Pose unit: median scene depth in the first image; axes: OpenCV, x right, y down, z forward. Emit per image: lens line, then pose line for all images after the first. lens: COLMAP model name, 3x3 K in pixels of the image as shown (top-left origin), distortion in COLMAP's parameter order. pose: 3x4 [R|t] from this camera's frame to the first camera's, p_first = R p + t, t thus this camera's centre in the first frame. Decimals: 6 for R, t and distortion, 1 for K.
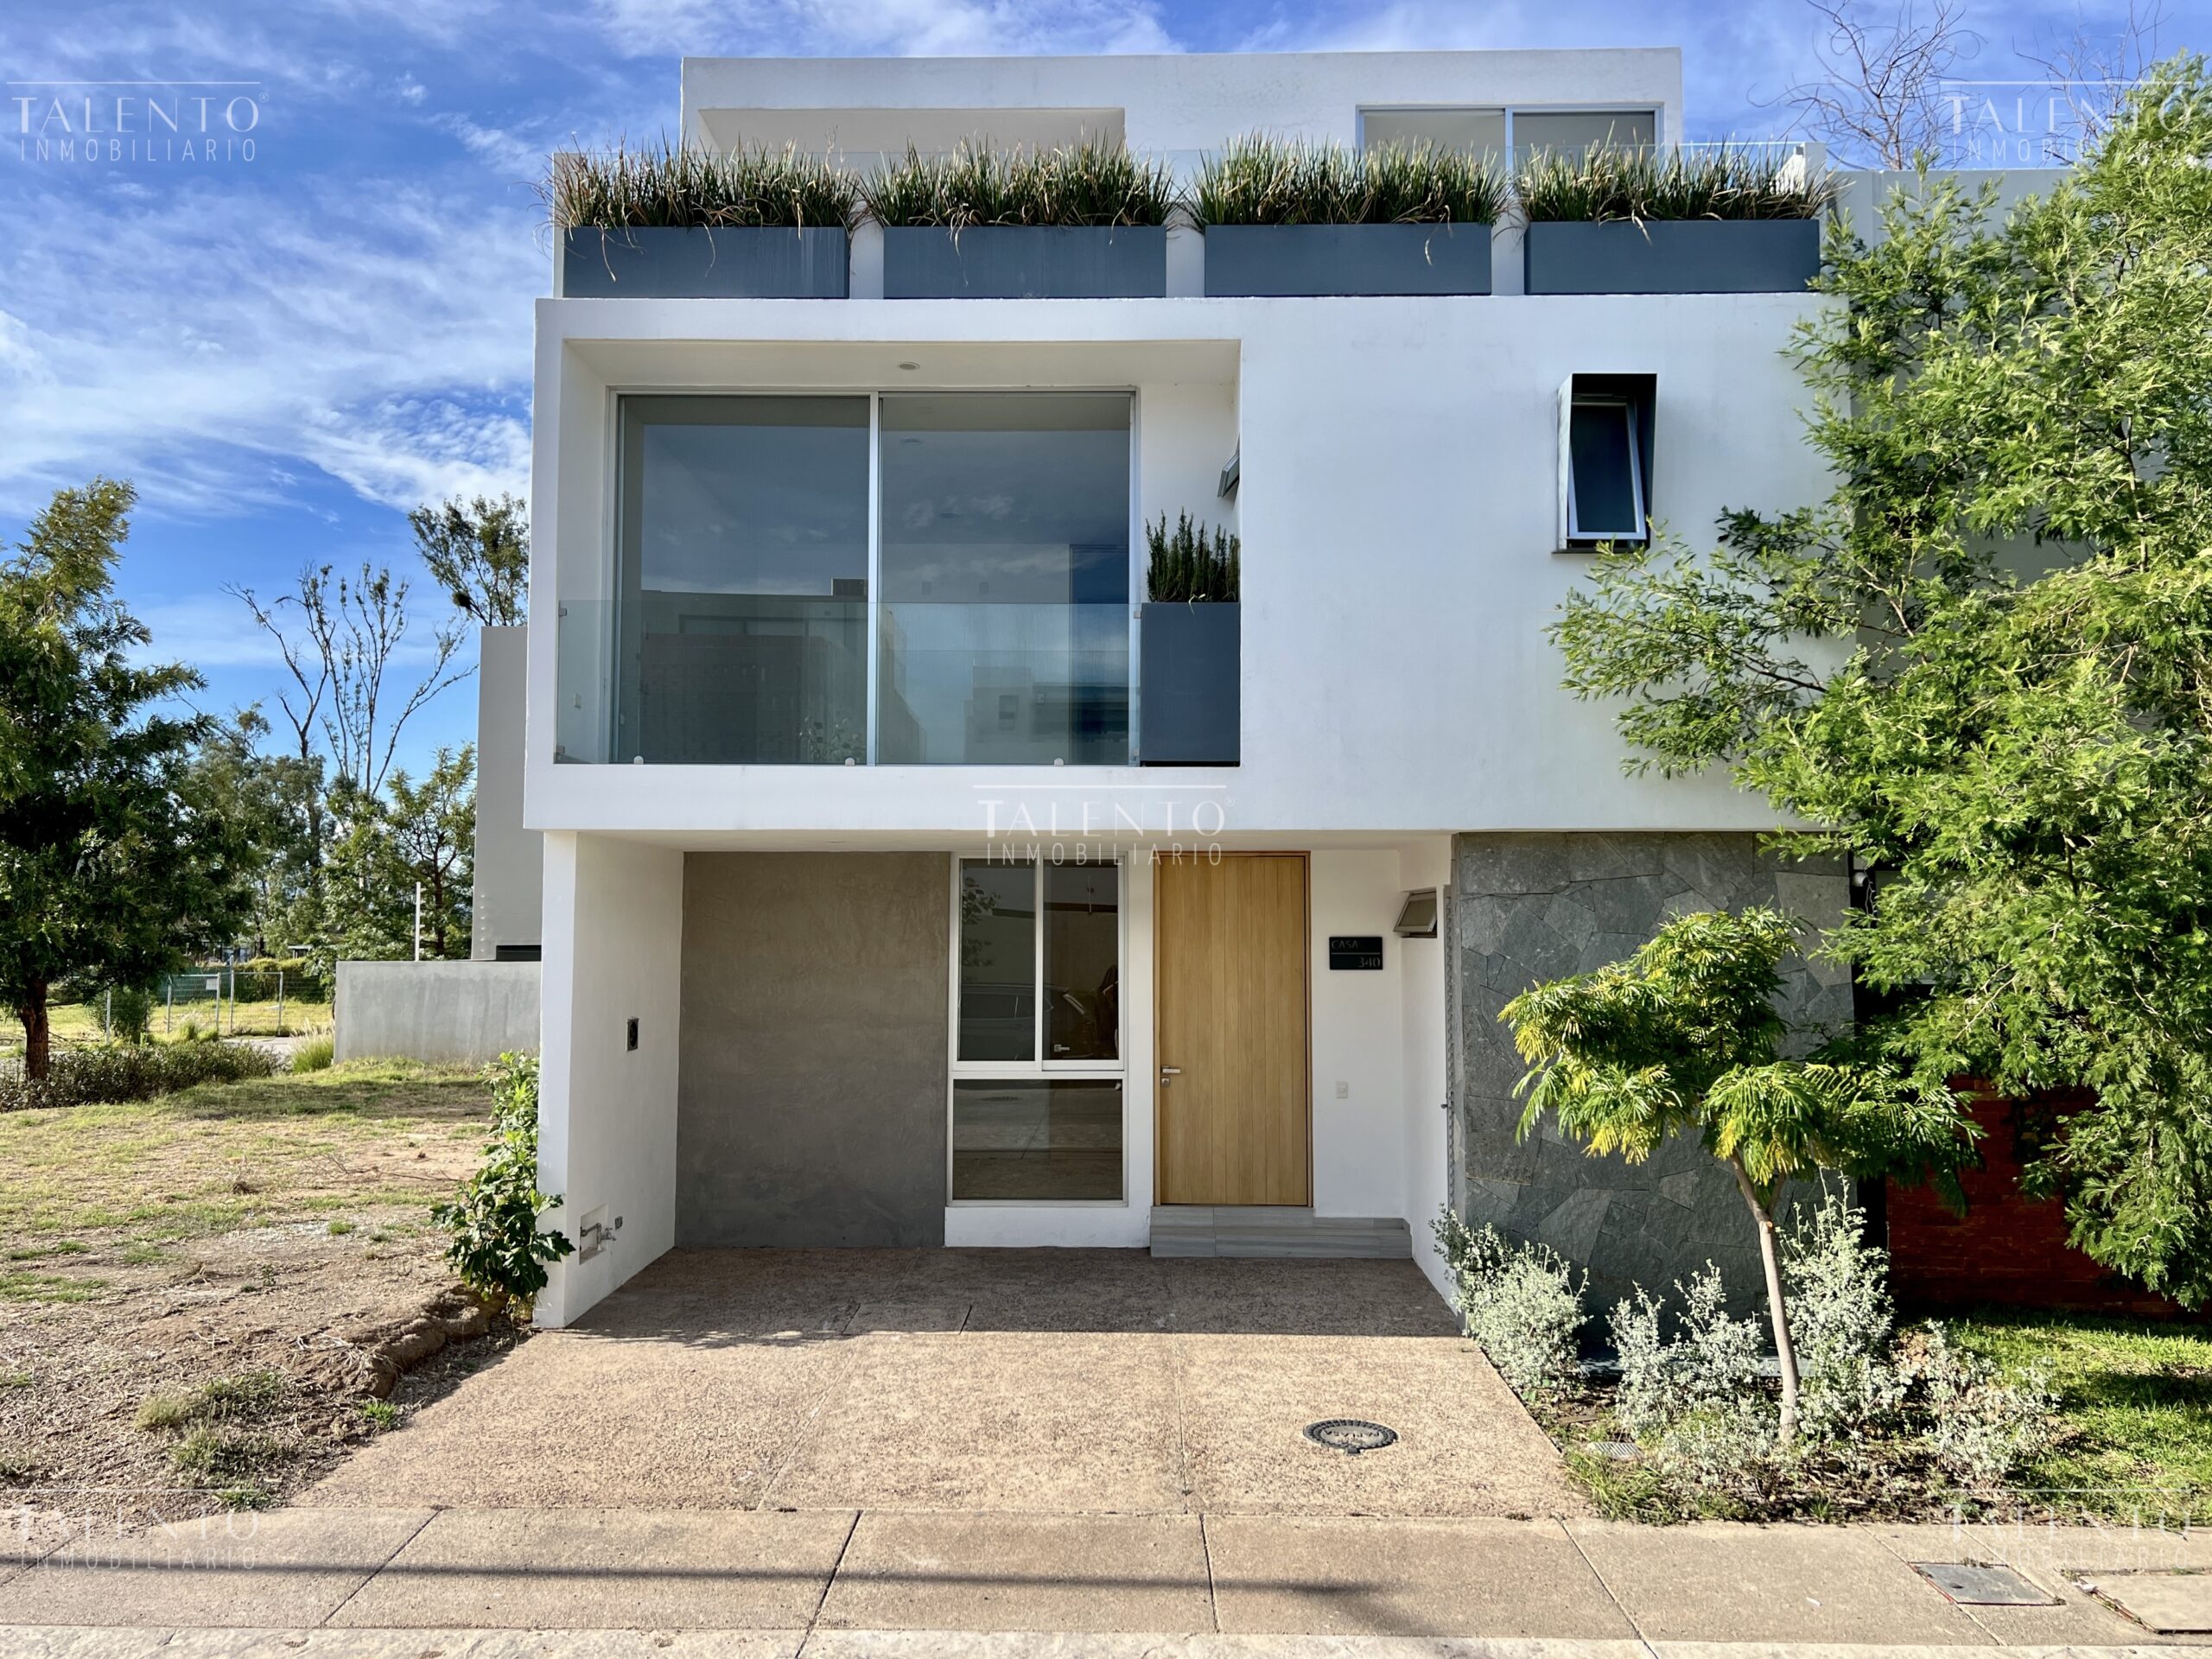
lens RADIAL K [[1560.2, 0, 1106.0], [0, 1560.2, 829.5], [0, 0, 1]] dist [0.119292, -0.272249]
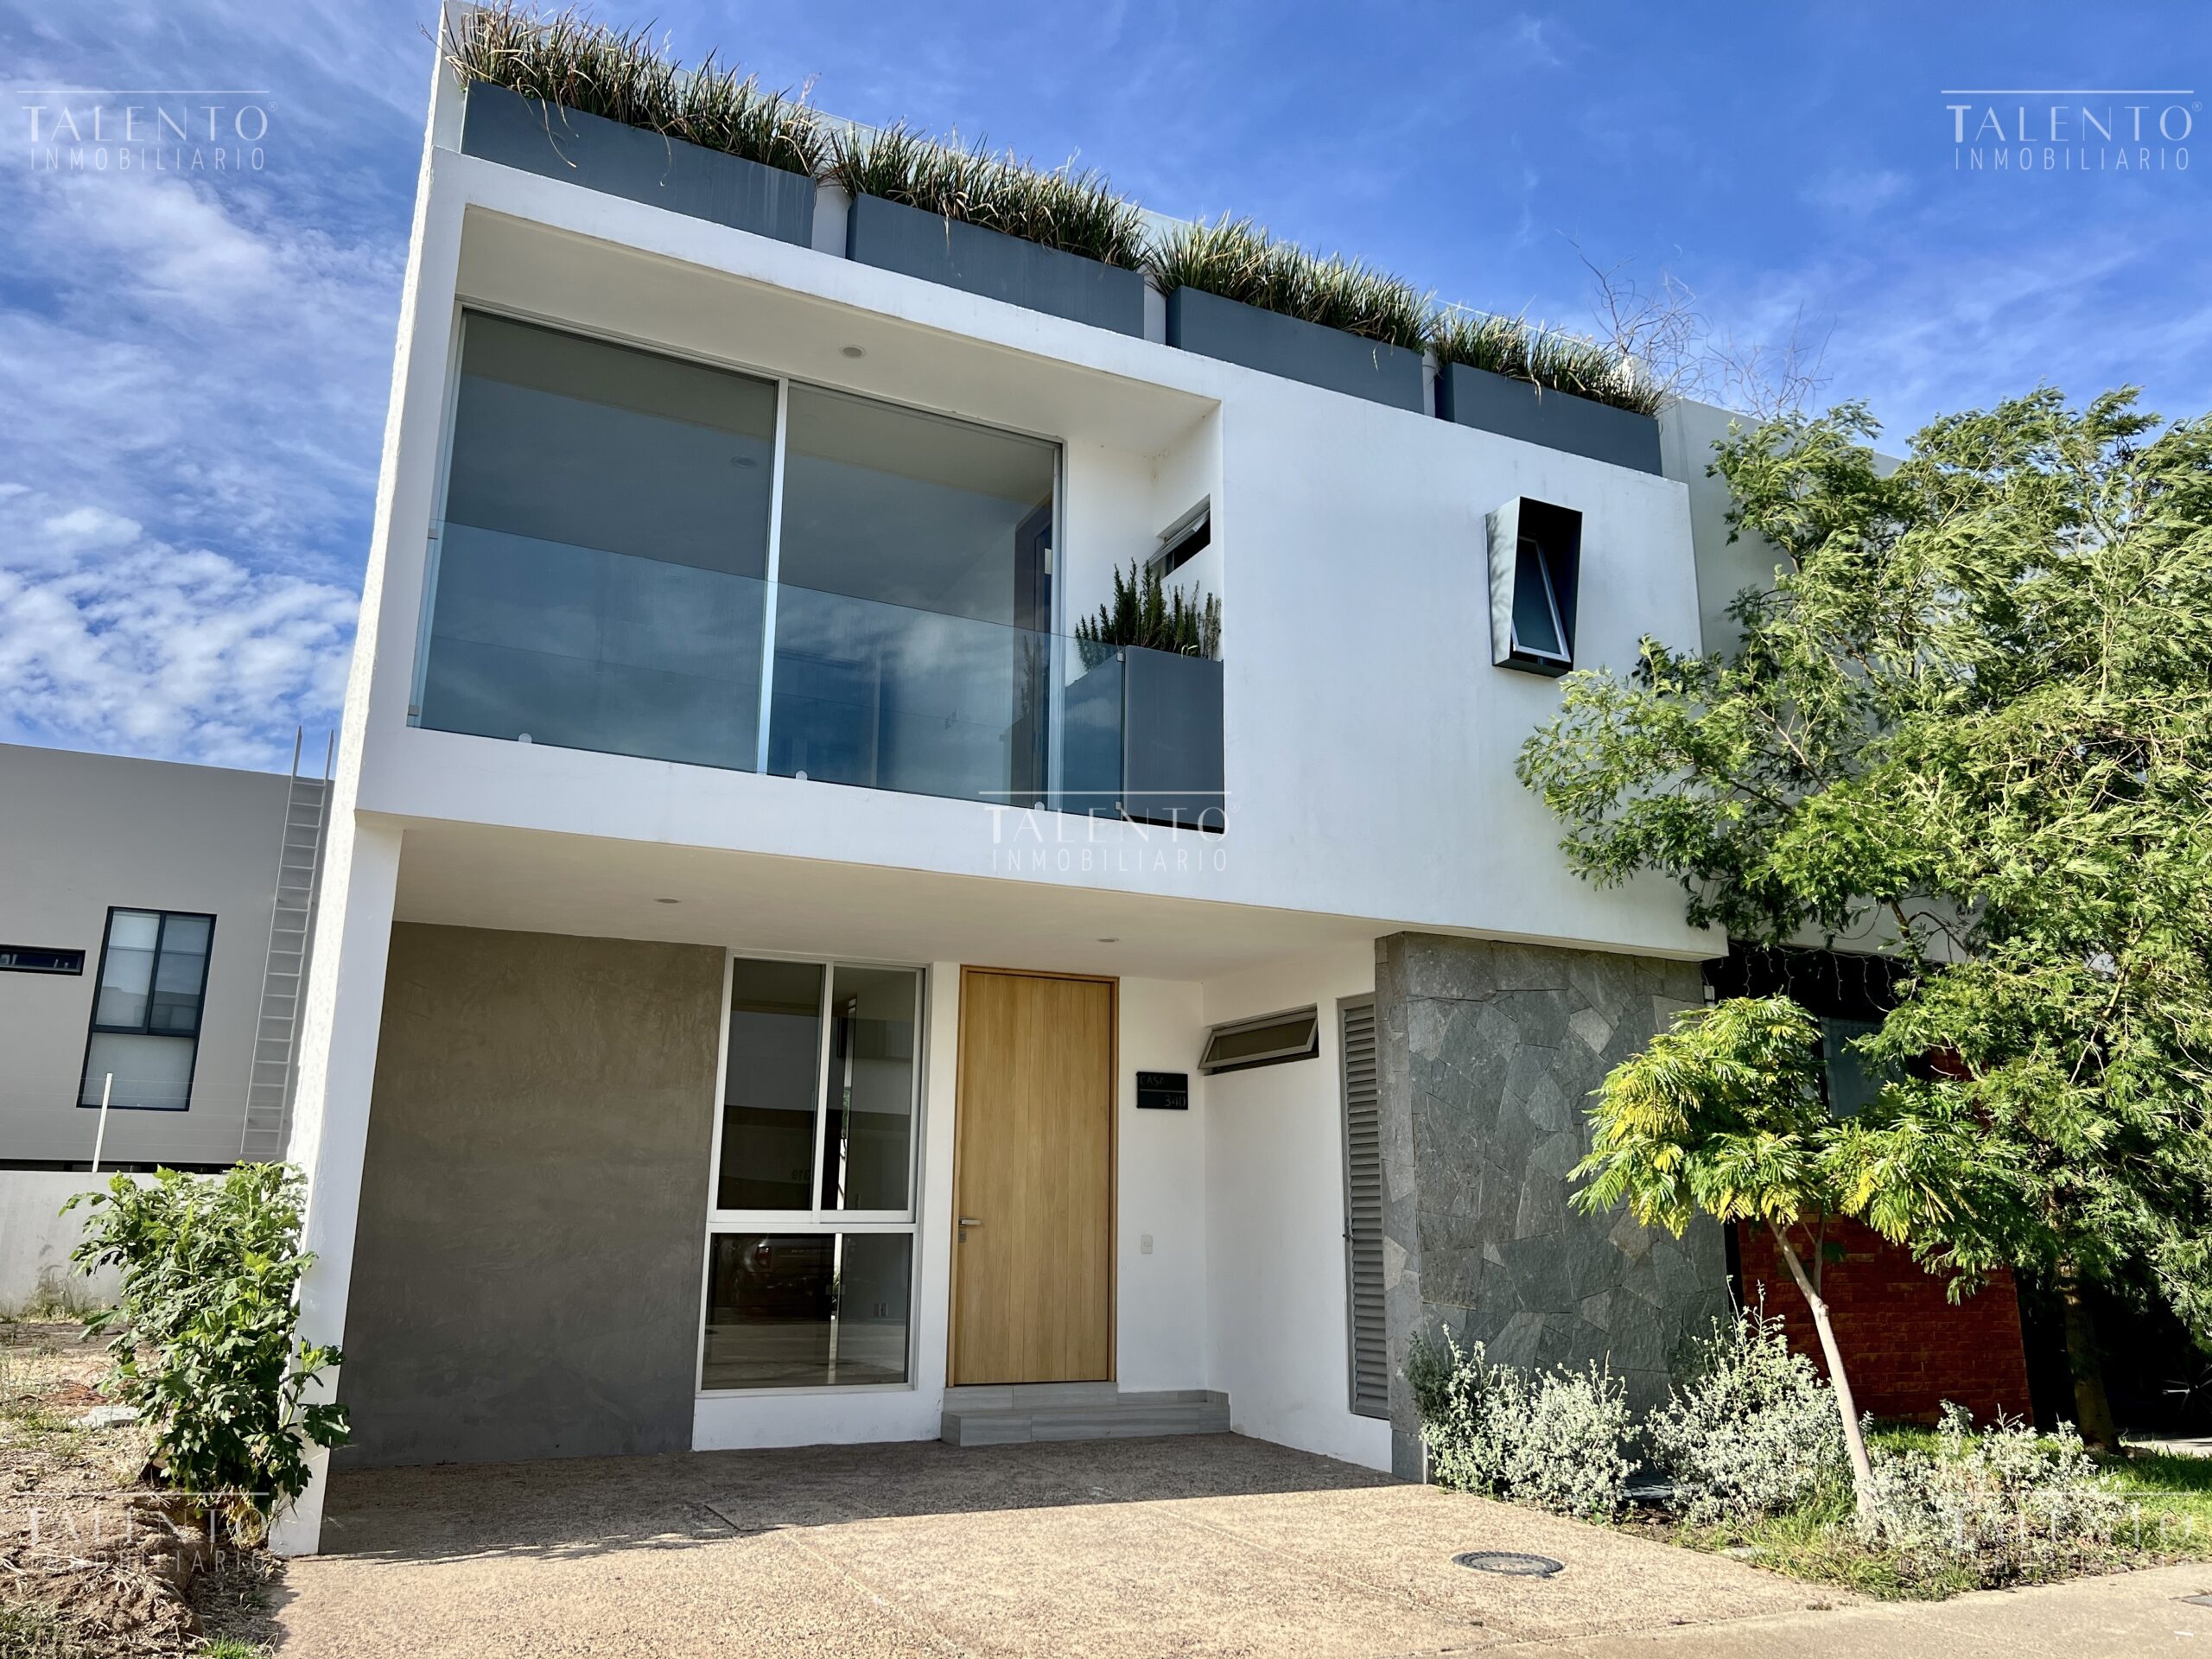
lens RADIAL K [[1560.2, 0, 1106.0], [0, 1560.2, 829.5], [0, 0, 1]] dist [0.119292, -0.272249]
pose [[0.898110, 0.111803, 0.425322, -0.284743], [-0.036886, 0.982887, -0.180480, 0.096922], [-0.438221, 0.146403, 0.886864, 0.176011]]
